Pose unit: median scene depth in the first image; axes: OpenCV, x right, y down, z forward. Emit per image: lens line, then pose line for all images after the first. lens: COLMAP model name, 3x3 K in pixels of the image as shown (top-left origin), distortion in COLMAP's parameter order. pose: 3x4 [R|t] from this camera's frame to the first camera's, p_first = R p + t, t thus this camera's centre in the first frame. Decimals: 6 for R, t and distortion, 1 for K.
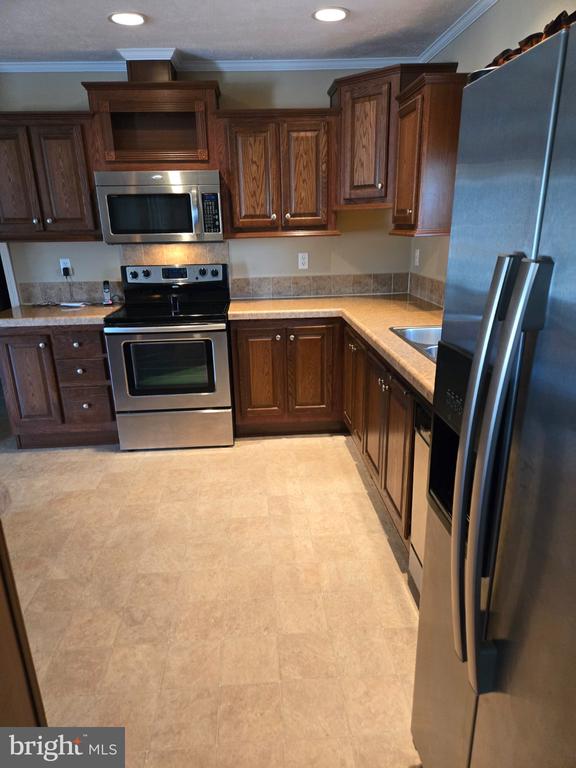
lens RADIAL K [[514.8, 0, 286.0], [0, 514.8, 385.2], [0, 0, 1]] dist [0.039343, -0.012506]
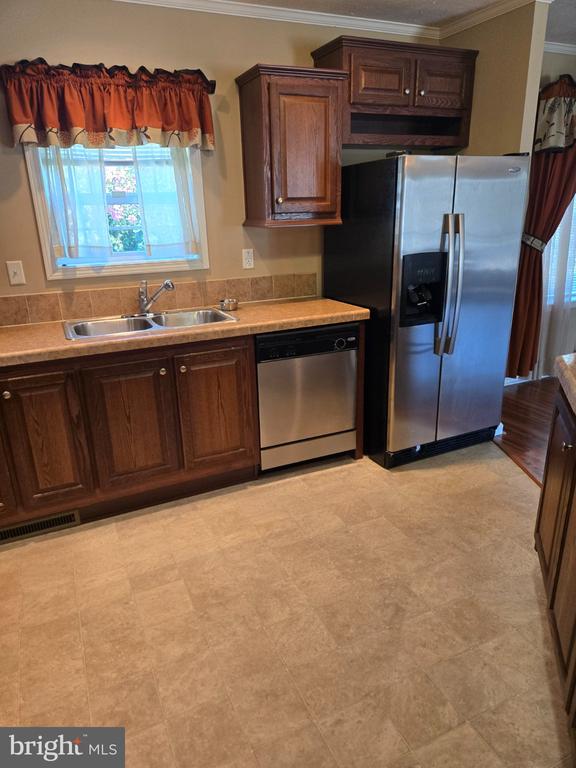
lens RADIAL K [[514.8, 0, 287.8], [0, 514.8, 384.1], [0, 0, 1]] dist [0.039343, -0.012506]
pose [[-0.357431, -0.269710, 0.894148, -0.924325], [0.322730, 0.862747, 0.389248, -0.335868], [-0.876407, 0.427697, -0.221329, 1.156557]]
